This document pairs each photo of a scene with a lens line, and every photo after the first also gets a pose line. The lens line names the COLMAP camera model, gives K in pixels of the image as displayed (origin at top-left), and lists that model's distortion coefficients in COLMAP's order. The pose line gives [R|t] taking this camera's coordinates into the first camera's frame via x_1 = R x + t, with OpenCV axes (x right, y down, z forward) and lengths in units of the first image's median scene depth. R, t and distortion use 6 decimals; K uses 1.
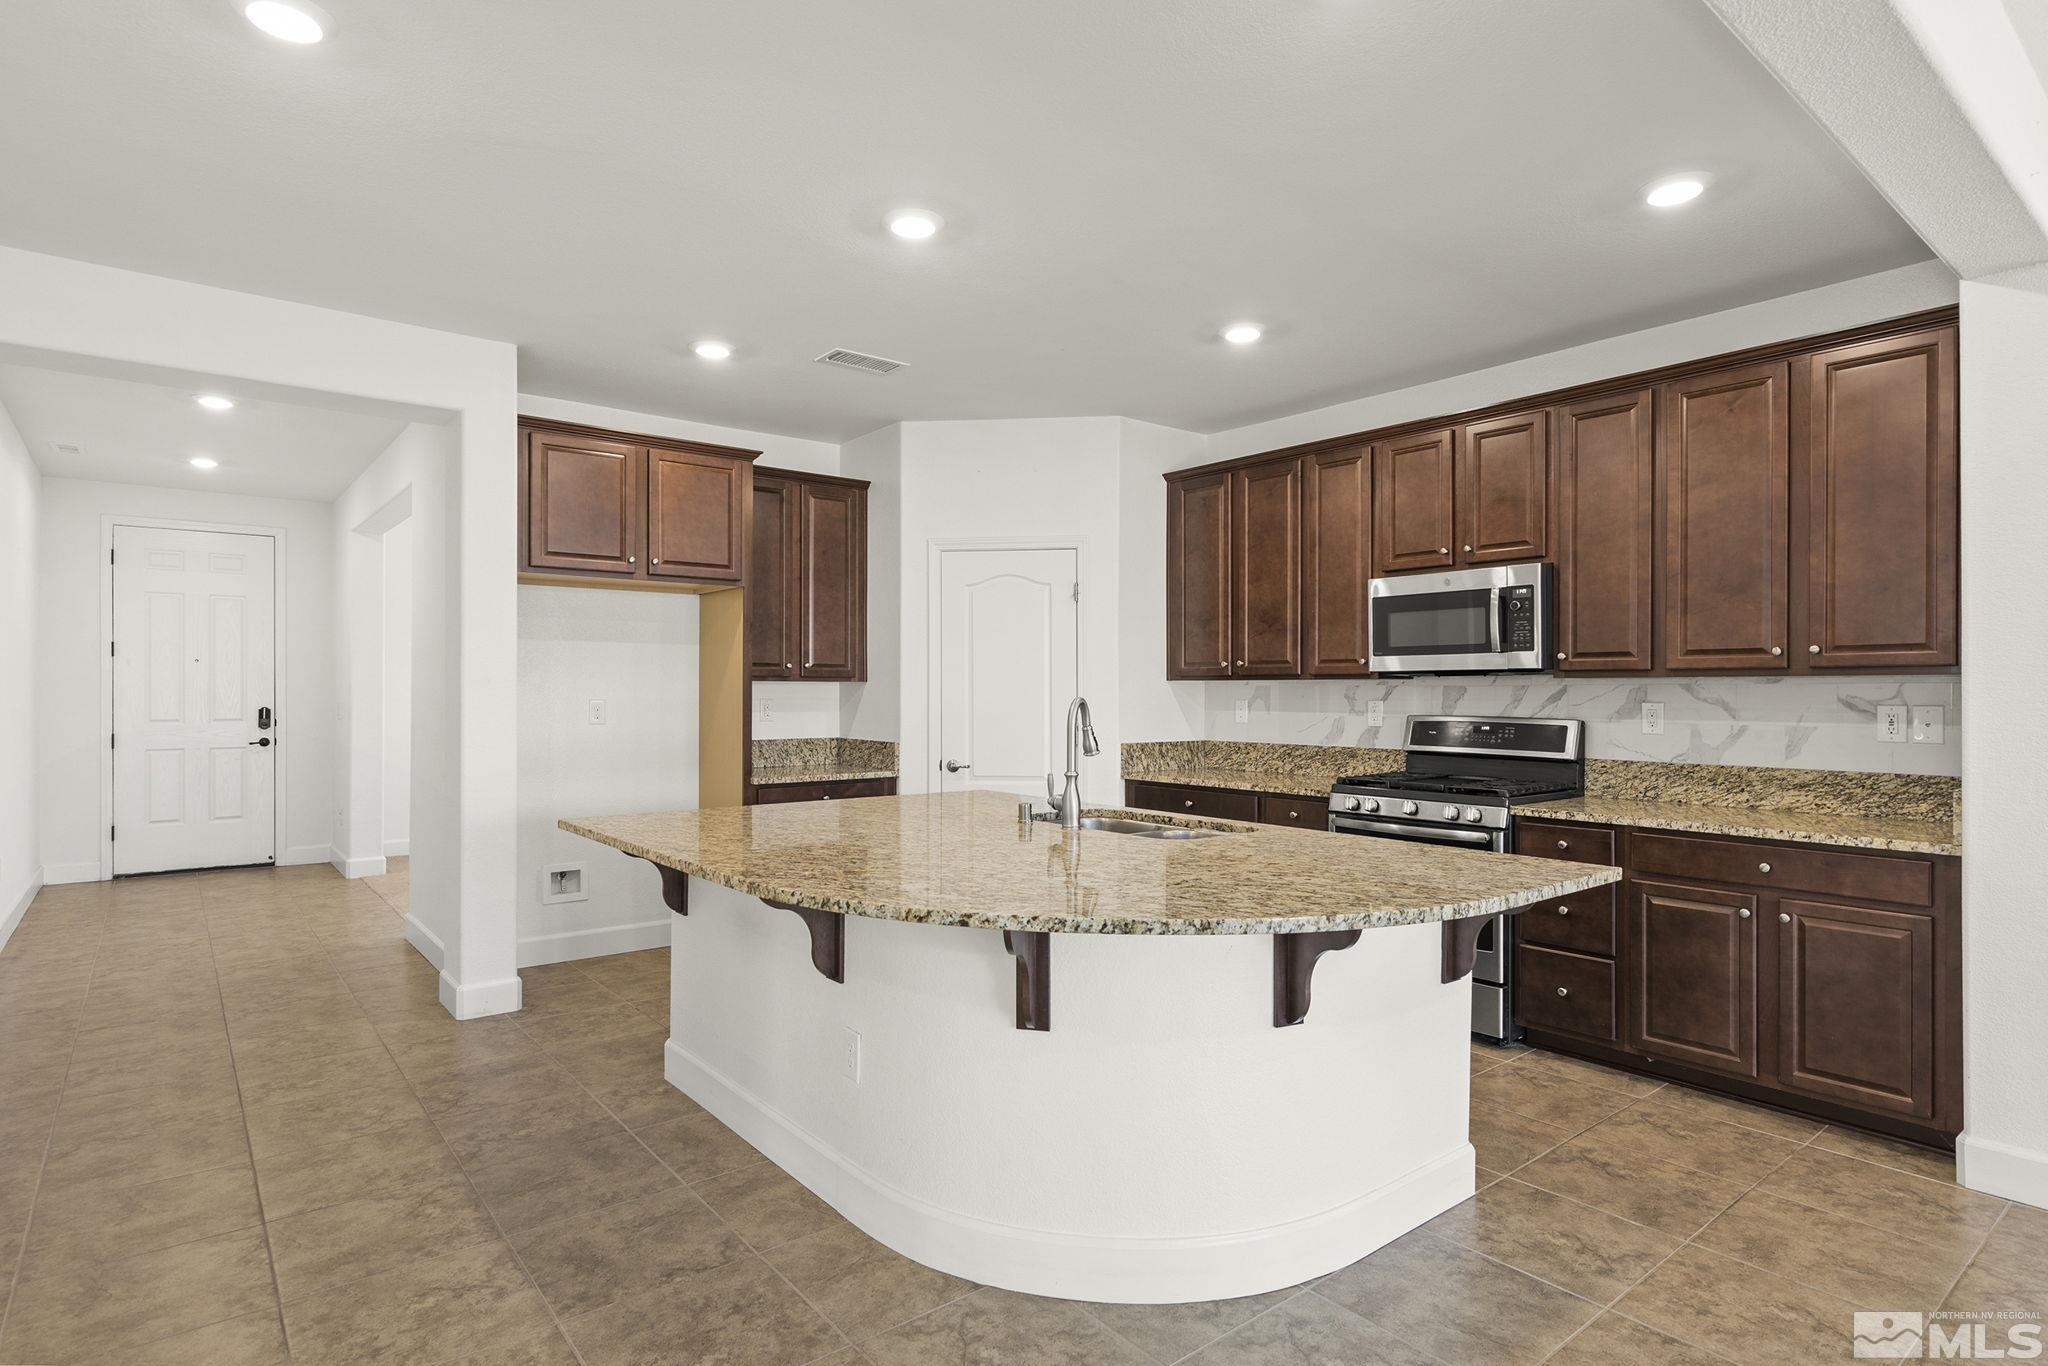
lens RADIAL K [[1070.7, 0, 1027.7], [0, 1070.7, 689.7], [0, 0, 1]] dist [0.000616, 0.000138]
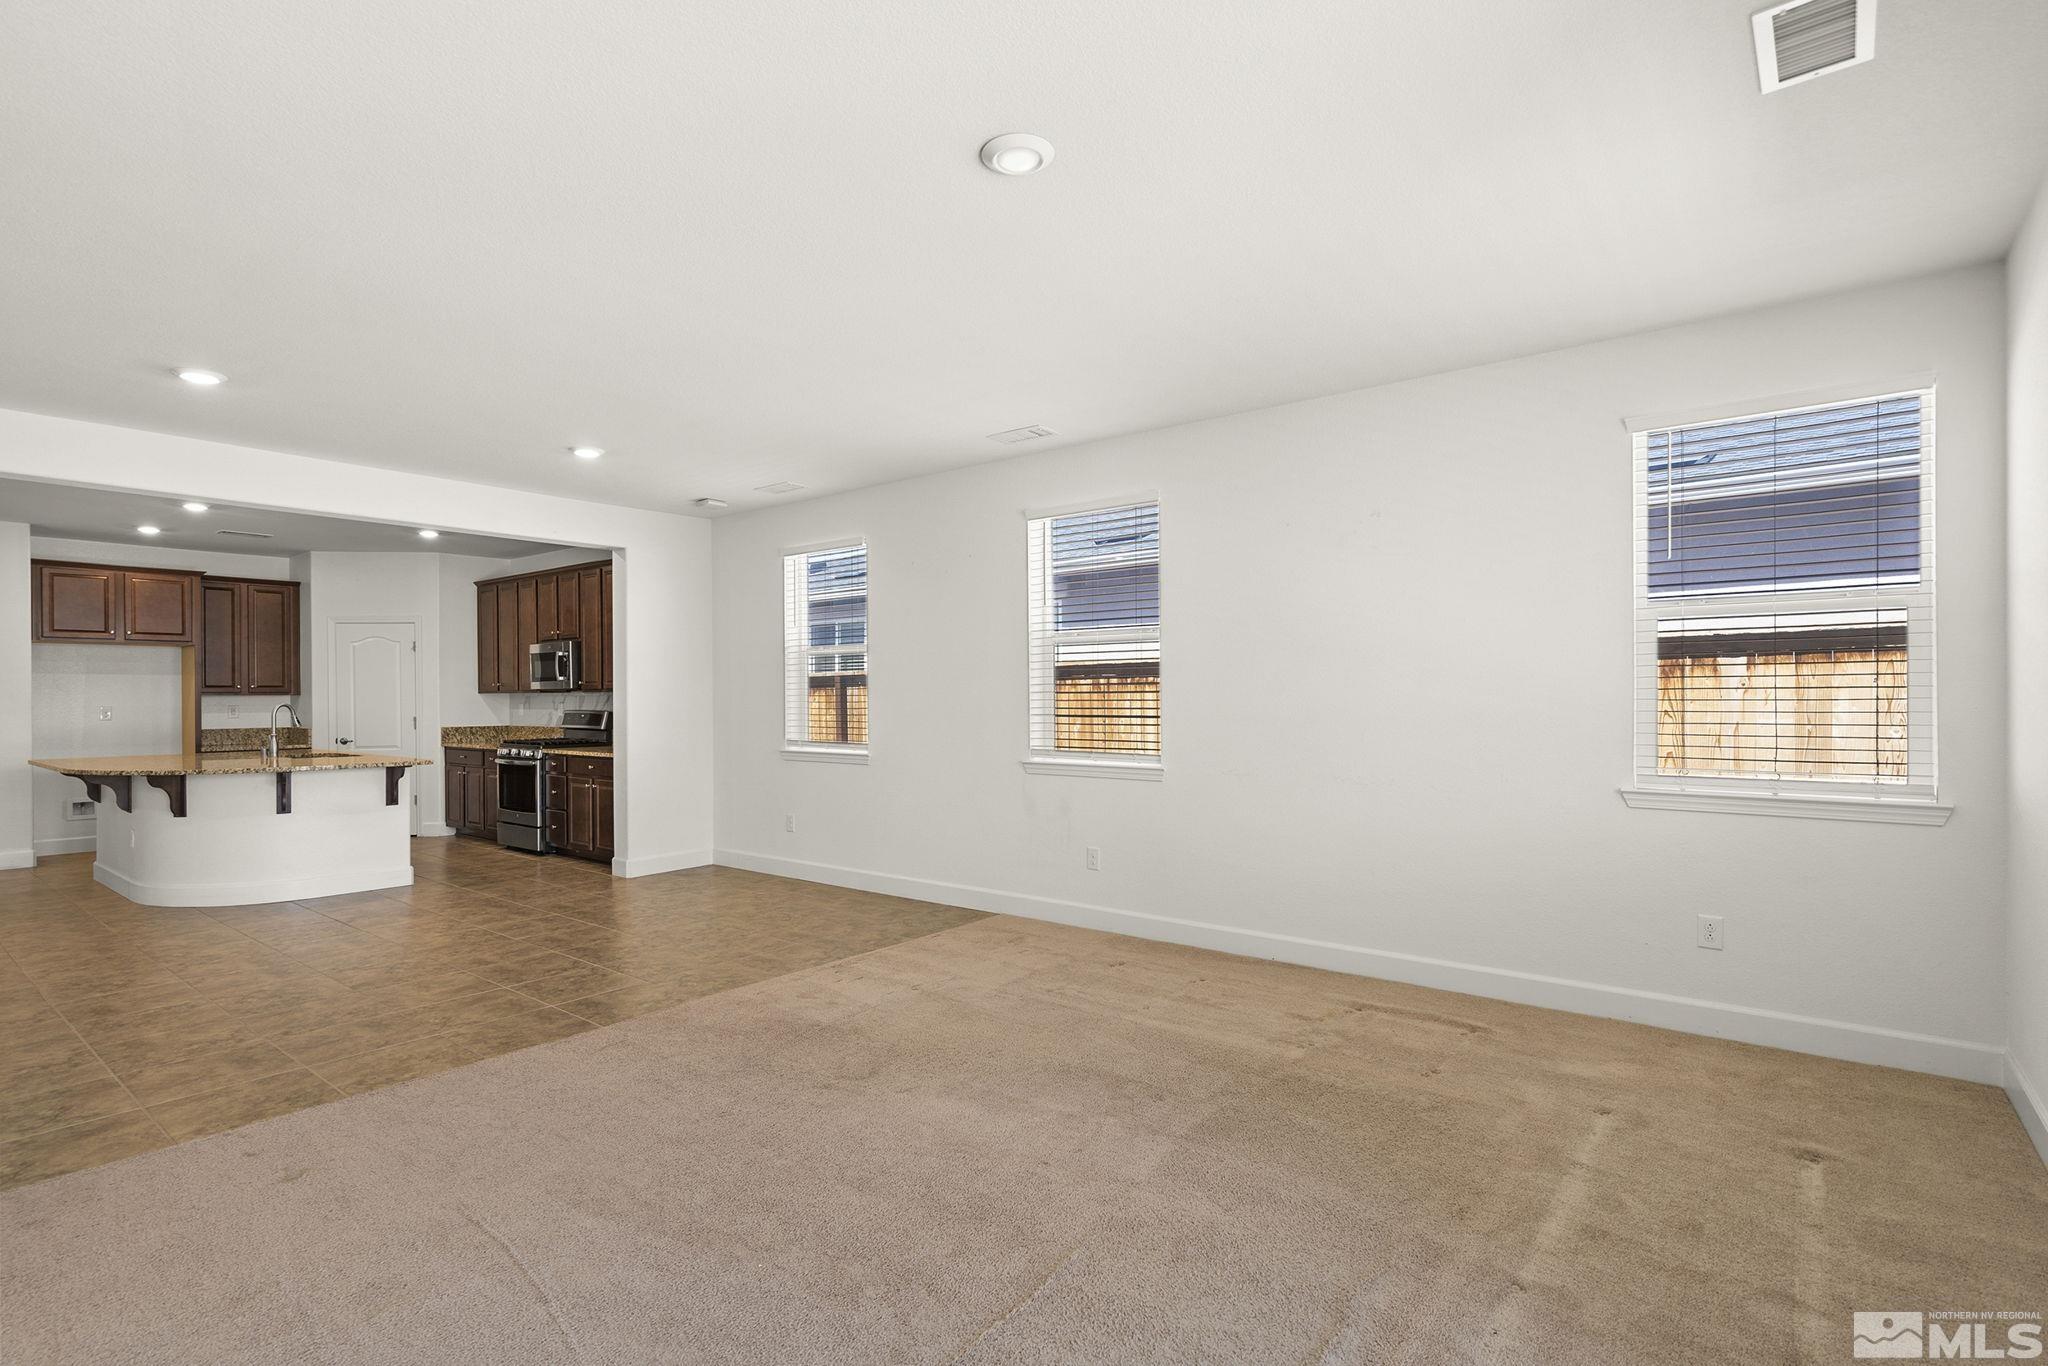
lens RADIAL K [[967.9, 0, 1025.3], [0, 967.9, 699.3], [0, 0, 1]] dist [-0.002812, 0.000194]
pose [[0.973891, -0.008362, 0.226862, 0.825691], [0.007288, 0.999958, 0.005569, -0.001071], [-0.226899, -0.003771, 0.973911, -1.042712]]
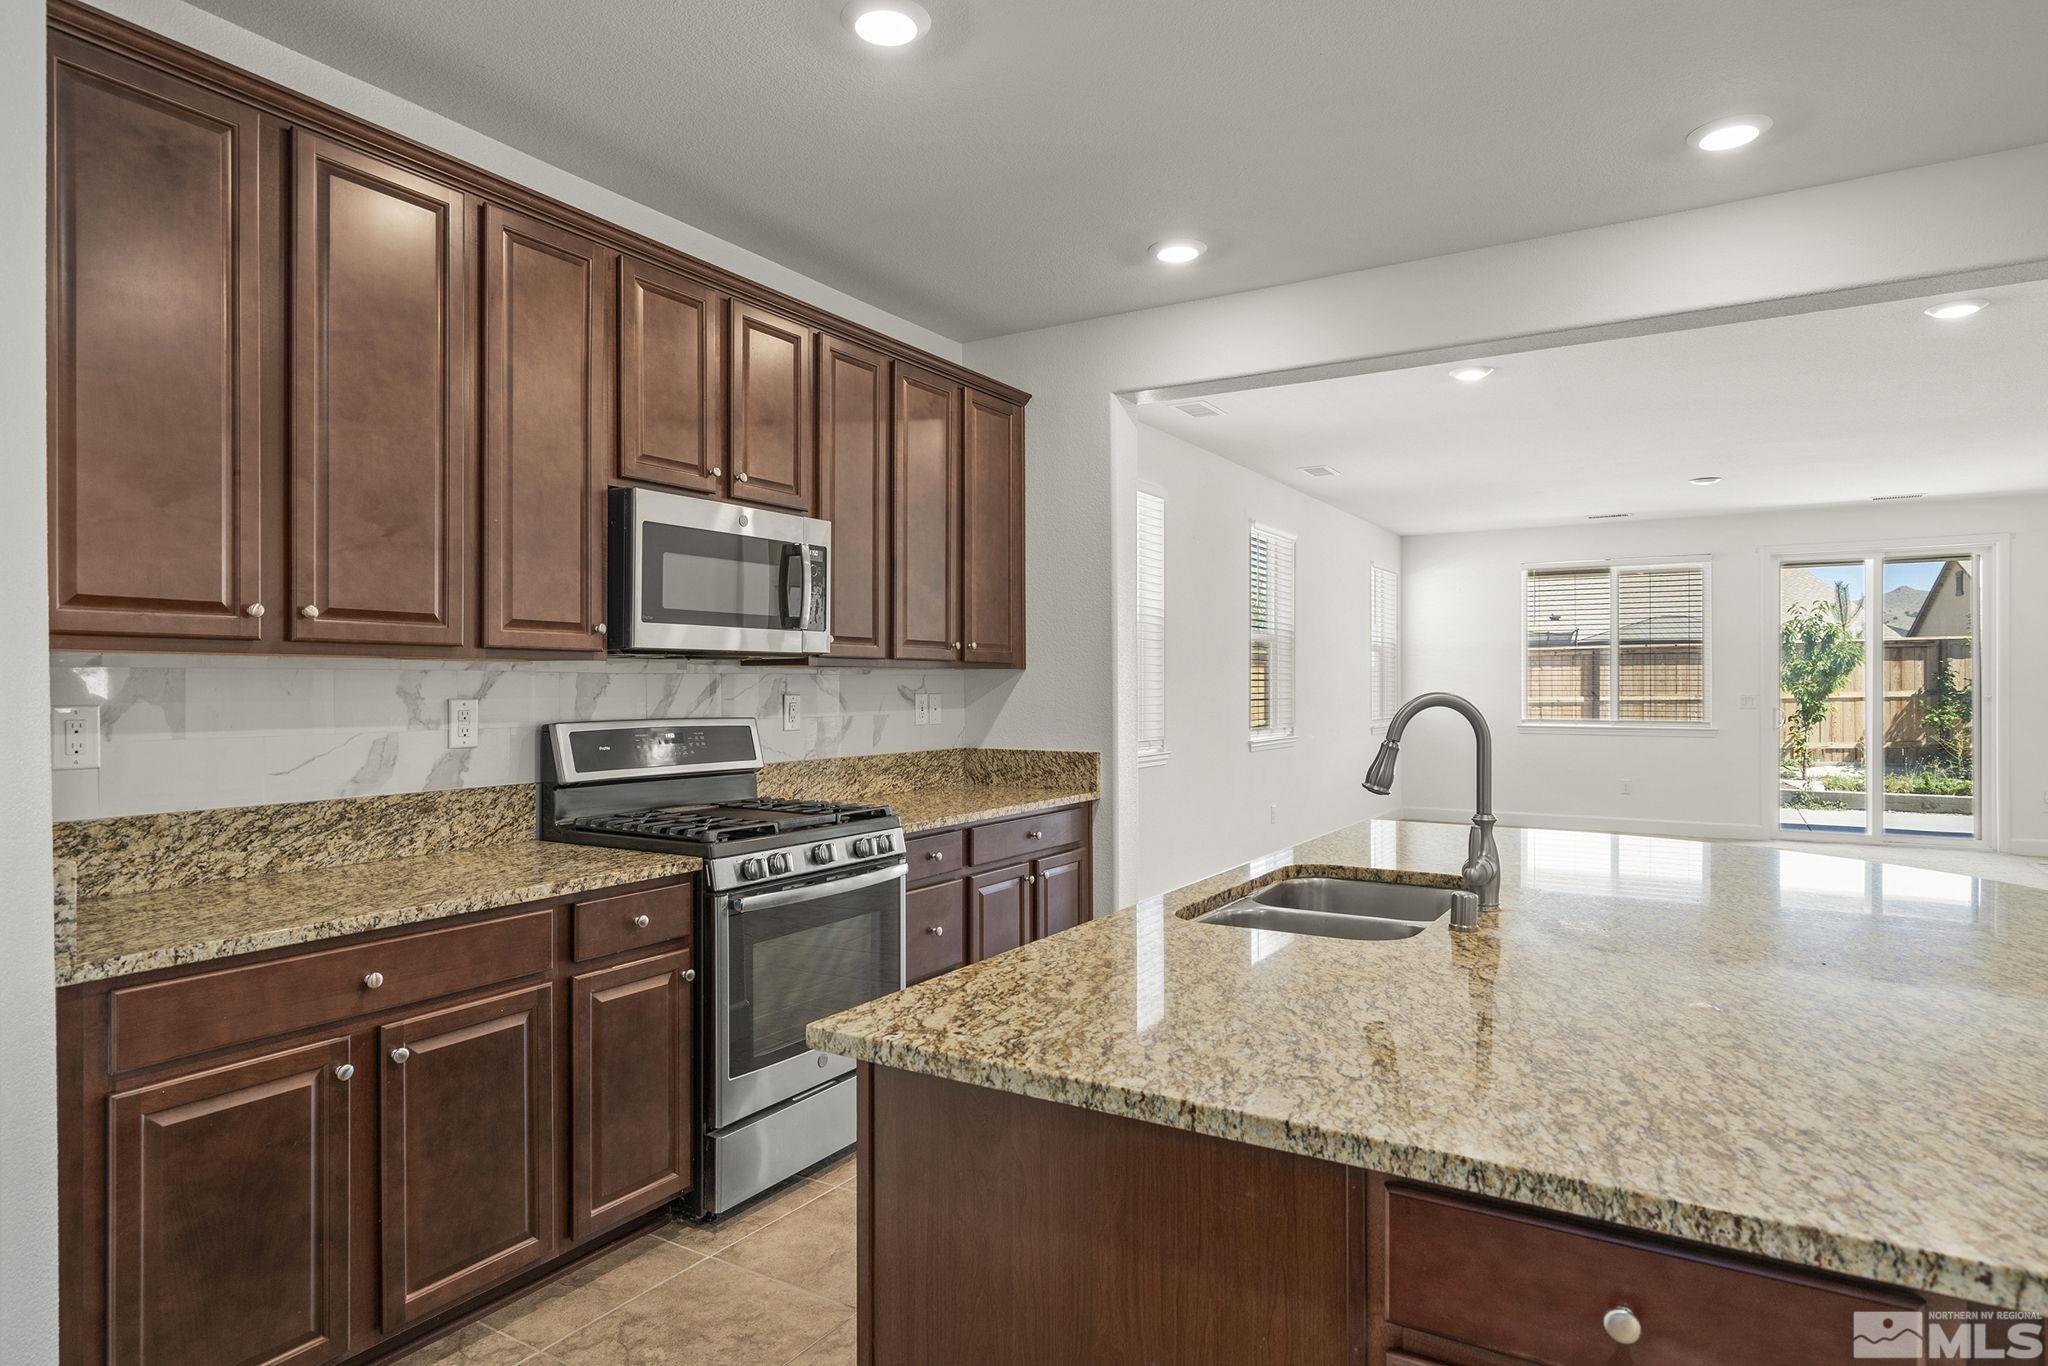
lens RADIAL K [[1148.1, 0, 1022.7], [0, 1148.1, 693.9], [0, 0, 1]] dist [-0.001368, 0.001168]
pose [[-0.328285, -0.009693, 0.944529, -0.334215], [-0.001385, 0.999951, 0.009781, 0.001543], [-0.944578, 0.001903, -0.328282, 1.004397]]
